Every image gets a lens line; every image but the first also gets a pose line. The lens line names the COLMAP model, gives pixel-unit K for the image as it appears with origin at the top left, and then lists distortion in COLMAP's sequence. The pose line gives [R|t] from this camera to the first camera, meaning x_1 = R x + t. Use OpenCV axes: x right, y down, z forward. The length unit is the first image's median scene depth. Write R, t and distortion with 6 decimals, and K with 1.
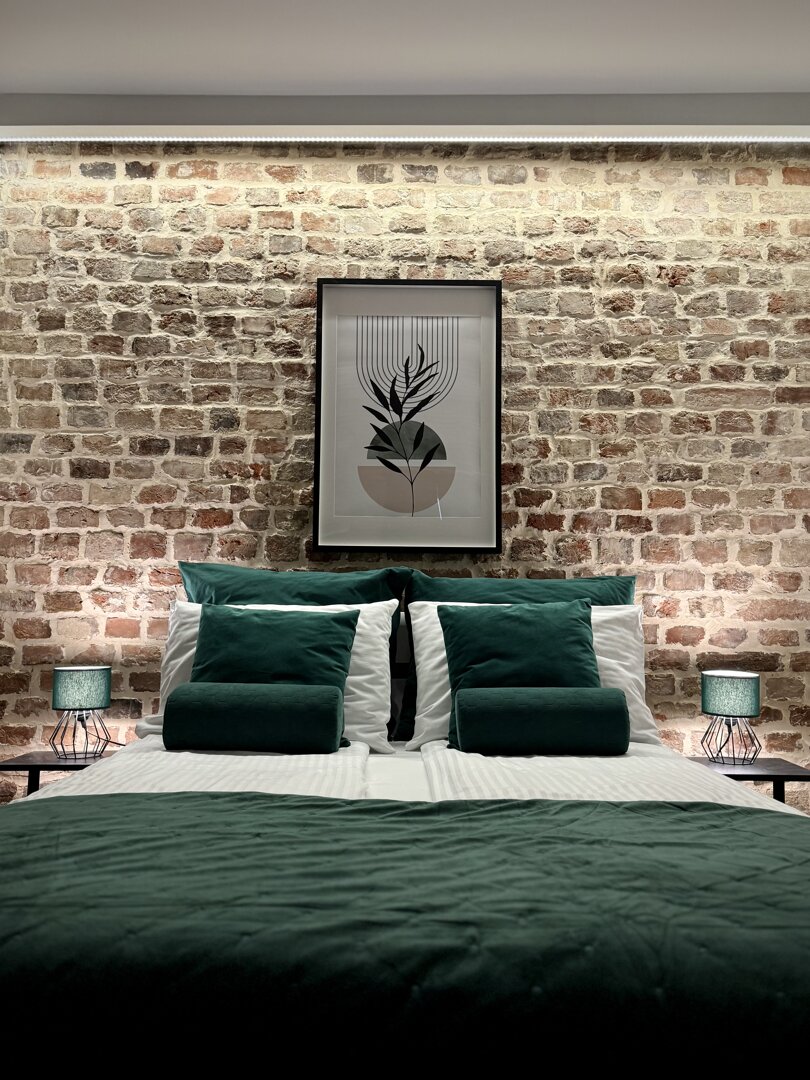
lens RADIAL K [[813.1, 0, 405.0], [0, 813.1, 540.0], [0, 0, 1]] dist [0.119437, -0.202469]
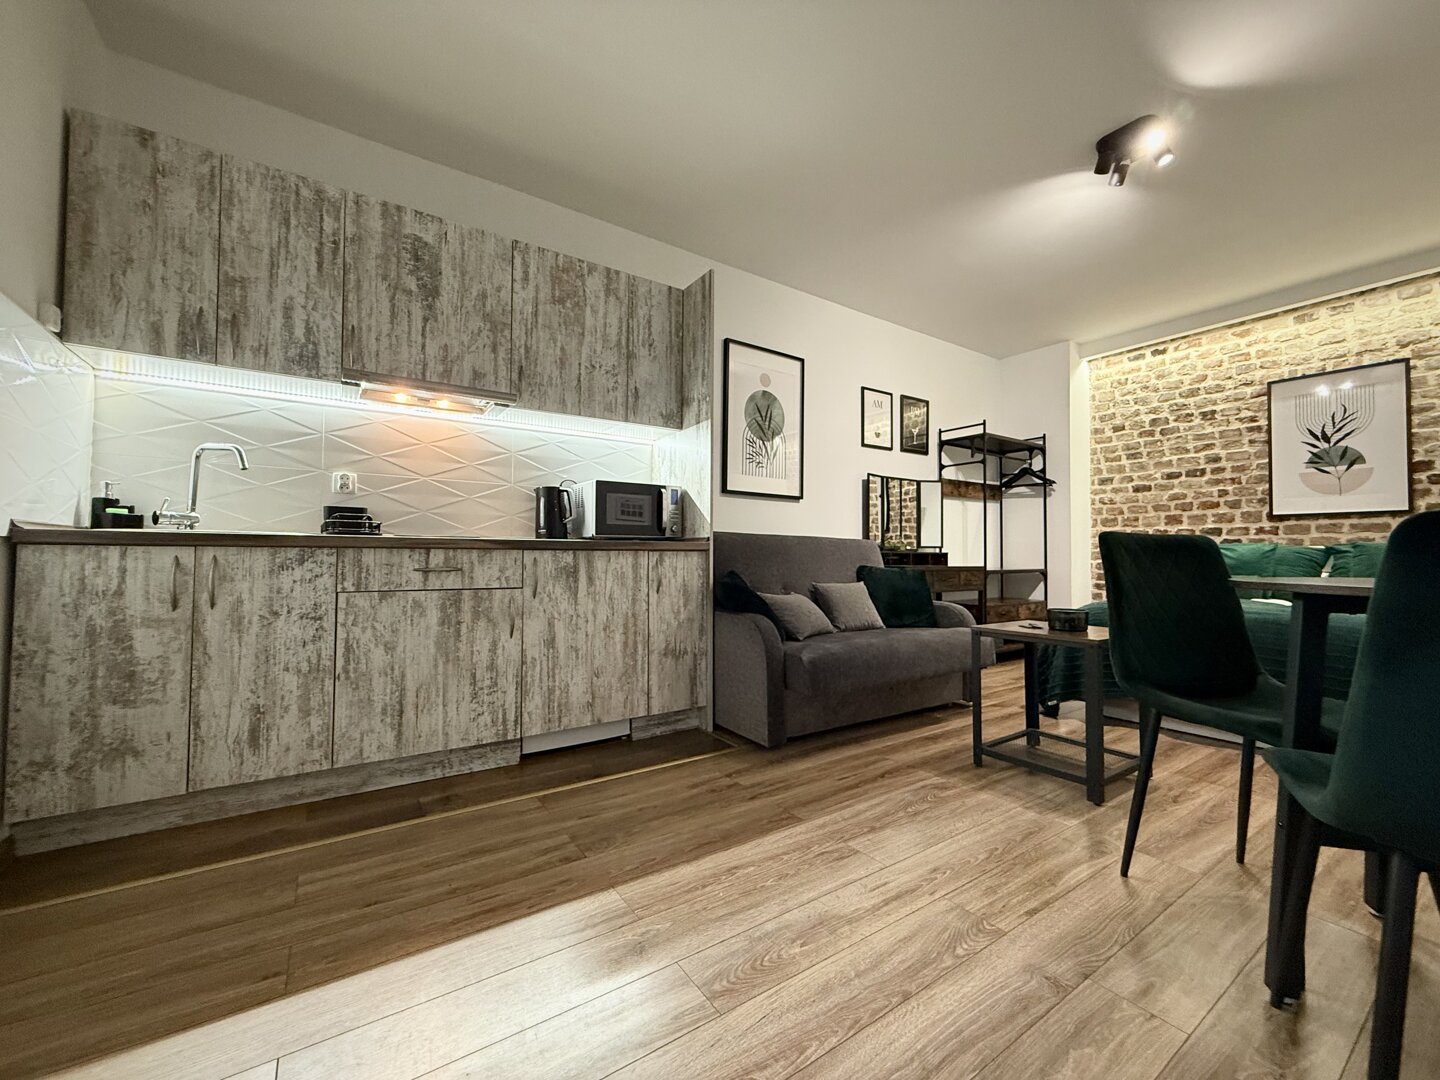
lens RADIAL K [[575.3, 0, 715.2], [0, 575.3, 540.0], [0, 0, 1]] dist [-0.001009, -0.000108]
pose [[0.576166, -0.028793, -0.816825, 0.254789], [0.087151, 0.995846, 0.026371, -0.087739], [0.812673, -0.086381, 0.576282, -0.953586]]
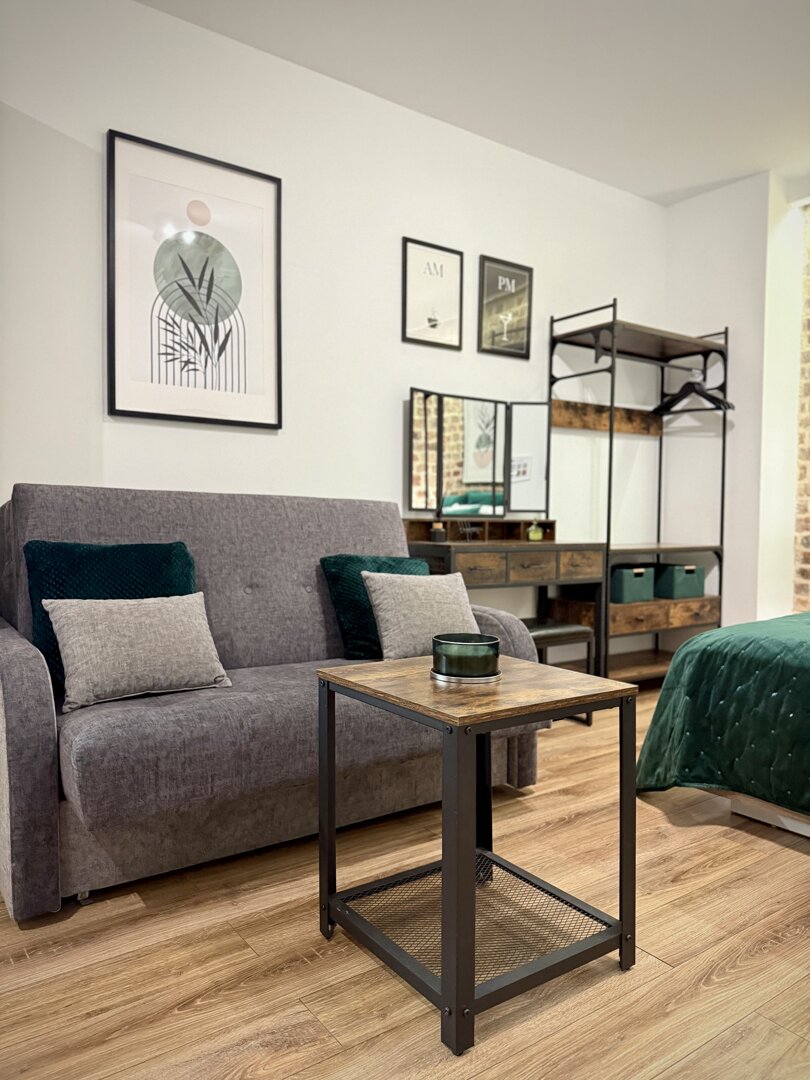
lens RADIAL K [[761.5, 0, 405.0], [0, 761.5, 540.0], [0, 0, 1]] dist [0.096945, -0.138592]
pose [[0.601653, 0.023209, -0.798420, 0.215694], [0.081093, 0.992638, 0.089963, -0.059206], [0.794631, -0.118873, 0.595342, -0.504115]]
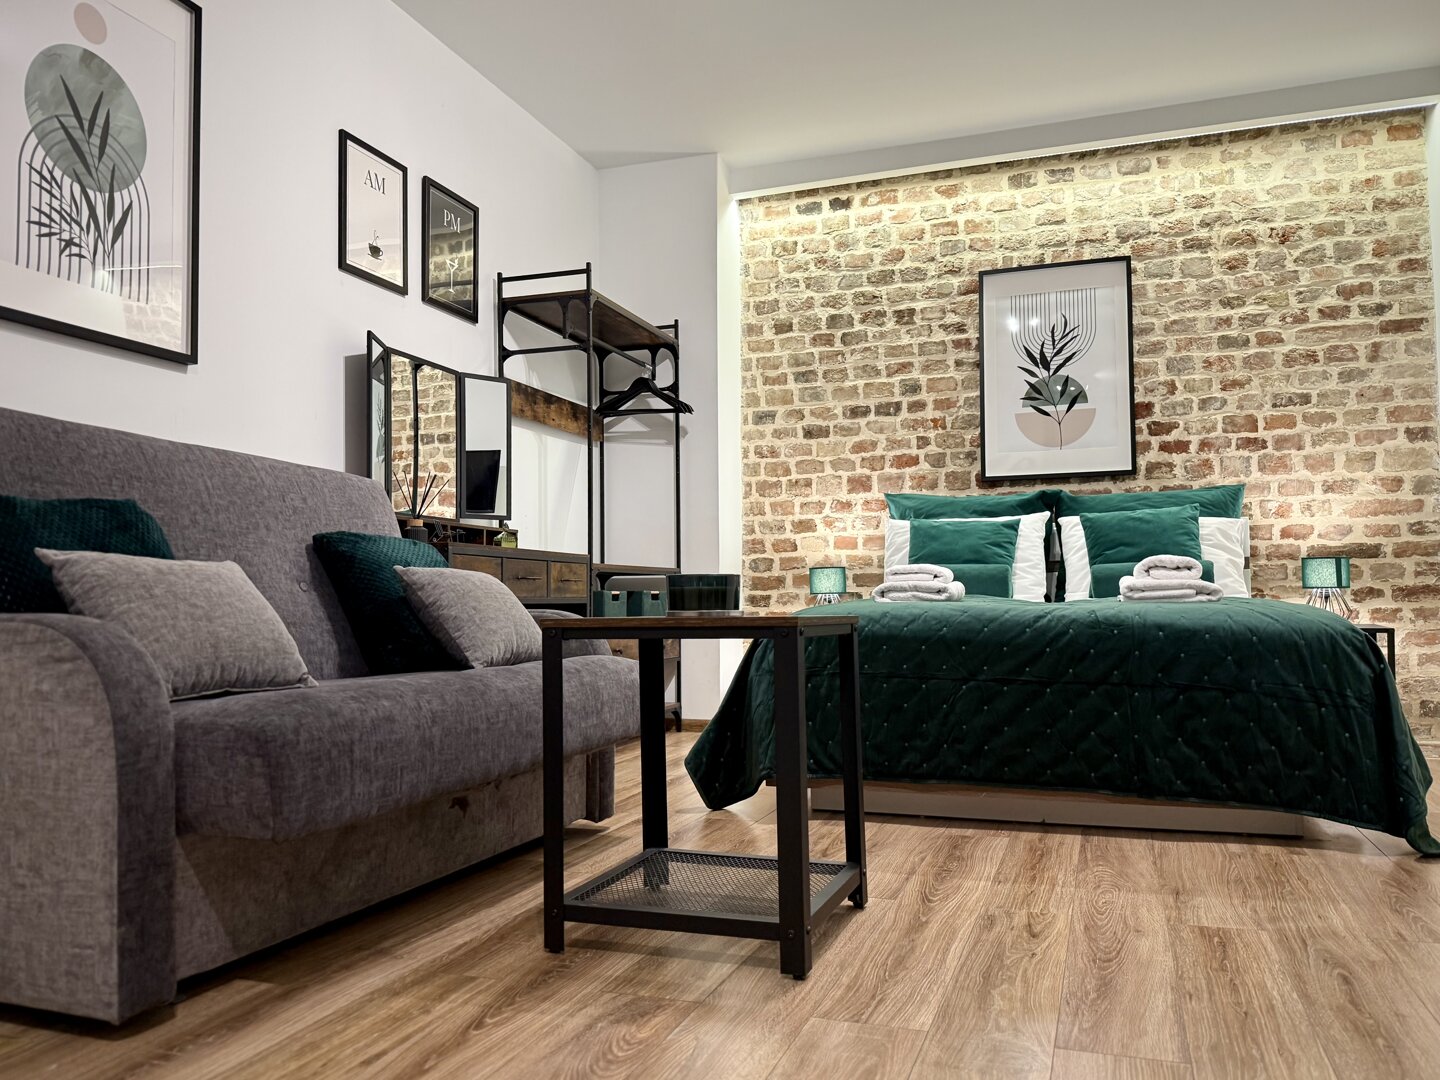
lens RADIAL K [[1084.1, 0, 717.7], [0, 1084.1, 561.1], [0, 0, 1]] dist [0.119437, -0.202469]
pose [[0.948665, -0.031513, -0.314707, 0.034149], [0.052873, 0.996823, 0.059565, 0.014393], [0.311831, -0.073146, 0.947318, -0.814002]]
